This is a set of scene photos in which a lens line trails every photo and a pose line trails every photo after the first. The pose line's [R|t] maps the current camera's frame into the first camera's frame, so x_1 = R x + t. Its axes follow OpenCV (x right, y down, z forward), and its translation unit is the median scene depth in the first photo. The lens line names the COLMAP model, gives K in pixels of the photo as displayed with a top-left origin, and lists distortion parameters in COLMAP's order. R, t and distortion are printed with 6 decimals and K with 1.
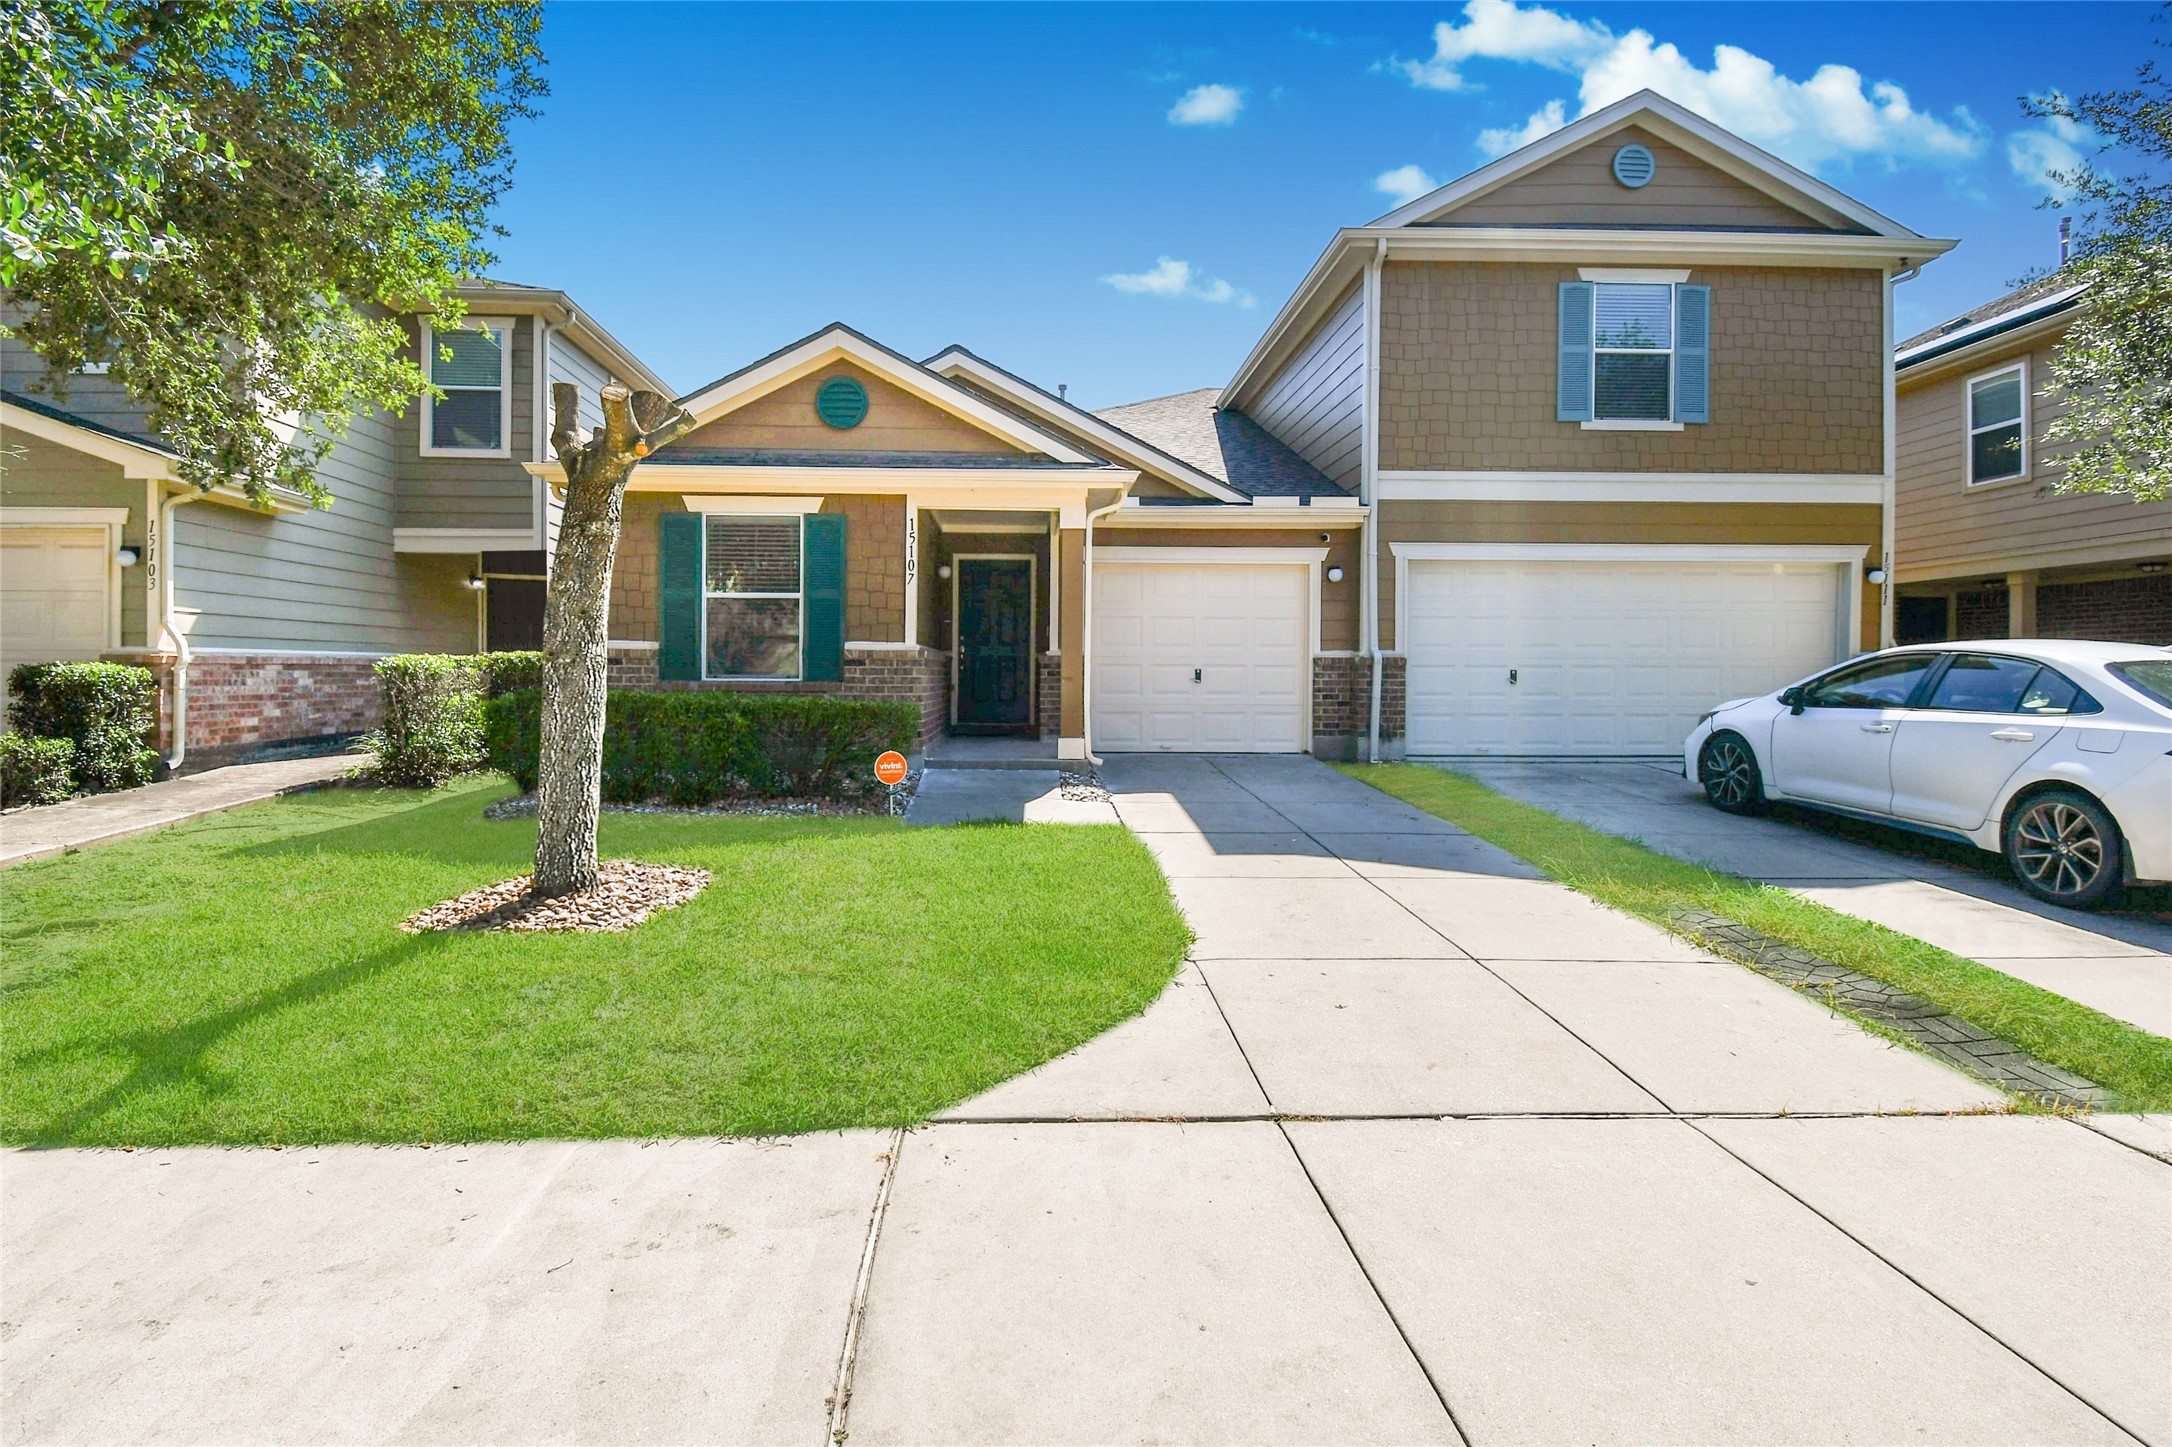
lens RADIAL K [[1039.4, 0, 1050.8], [0, 1039.4, 663.9], [0, 0, 1]] dist [0.010097, -0.005253]
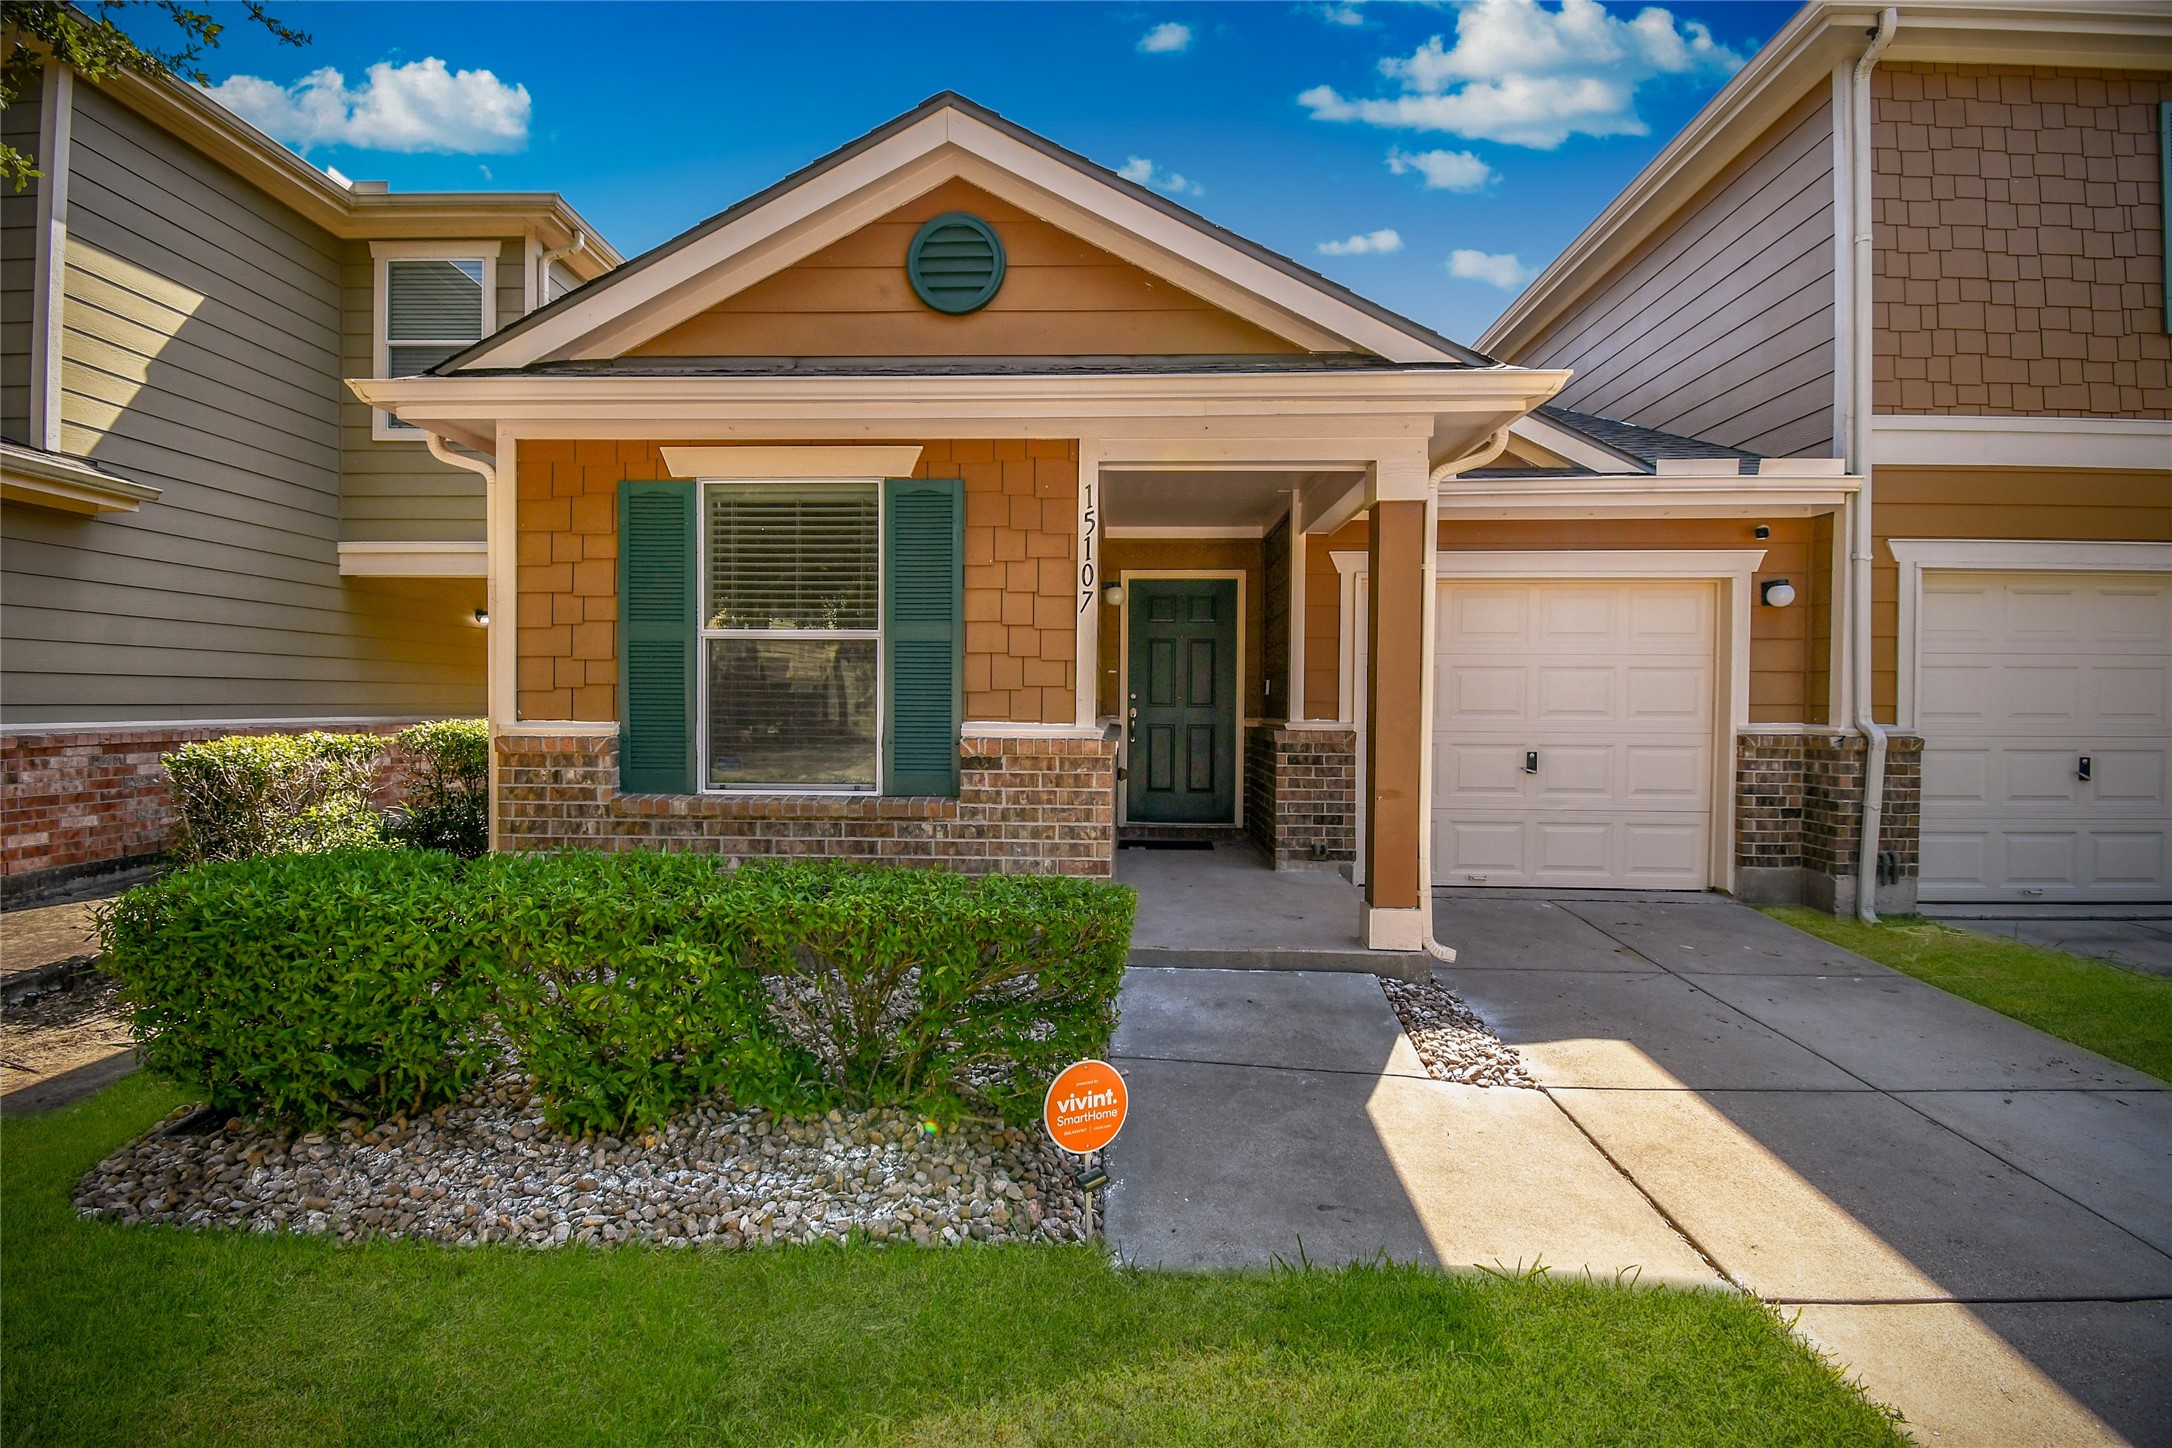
lens RADIAL K [[973.0, 0, 1095.3], [0, 973.0, 701.0], [0, 0, 1]] dist [0.005372, -0.002989]
pose [[0.997991, -0.000055, -0.063354, -0.098783], [0.000239, 0.999996, 0.002887, -0.033079], [0.063354, -0.002896, 0.997987, 0.509707]]
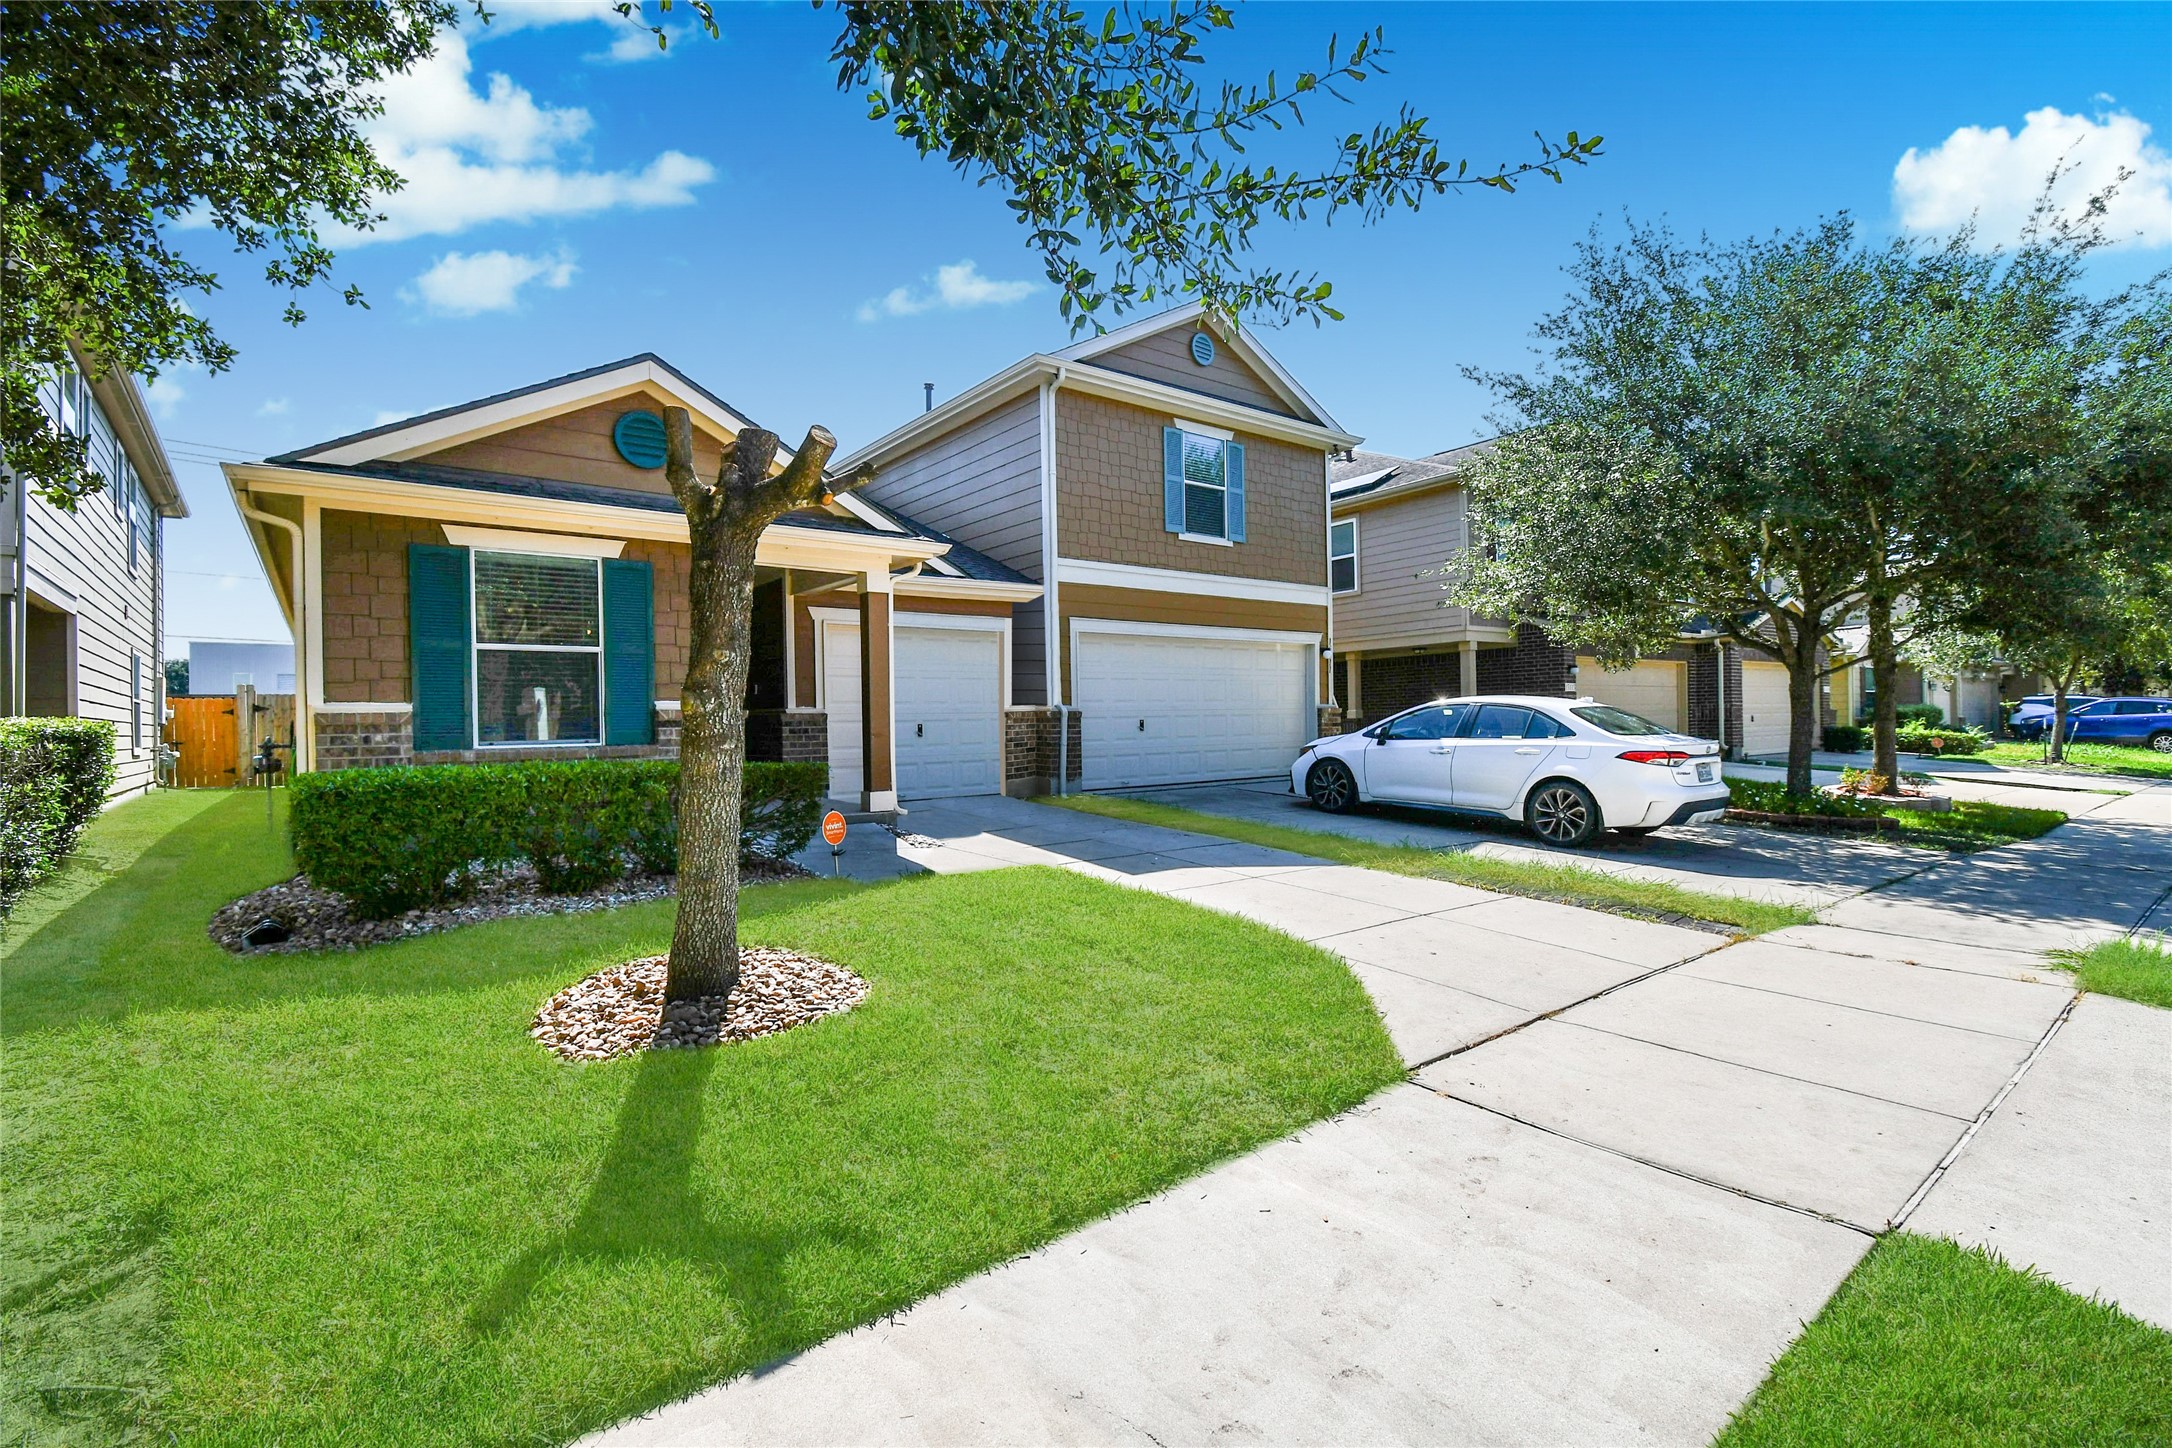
lens RADIAL K [[973.0, 0, 1081.6], [0, 973.0, 704.3], [0, 0, 1]] dist [0.005372, -0.002989]
pose [[0.808625, -0.008204, 0.588267, -0.394846], [0.016302, 0.999831, -0.008466, -0.005433], [-0.588098, 0.016436, 0.808623, 0.084332]]
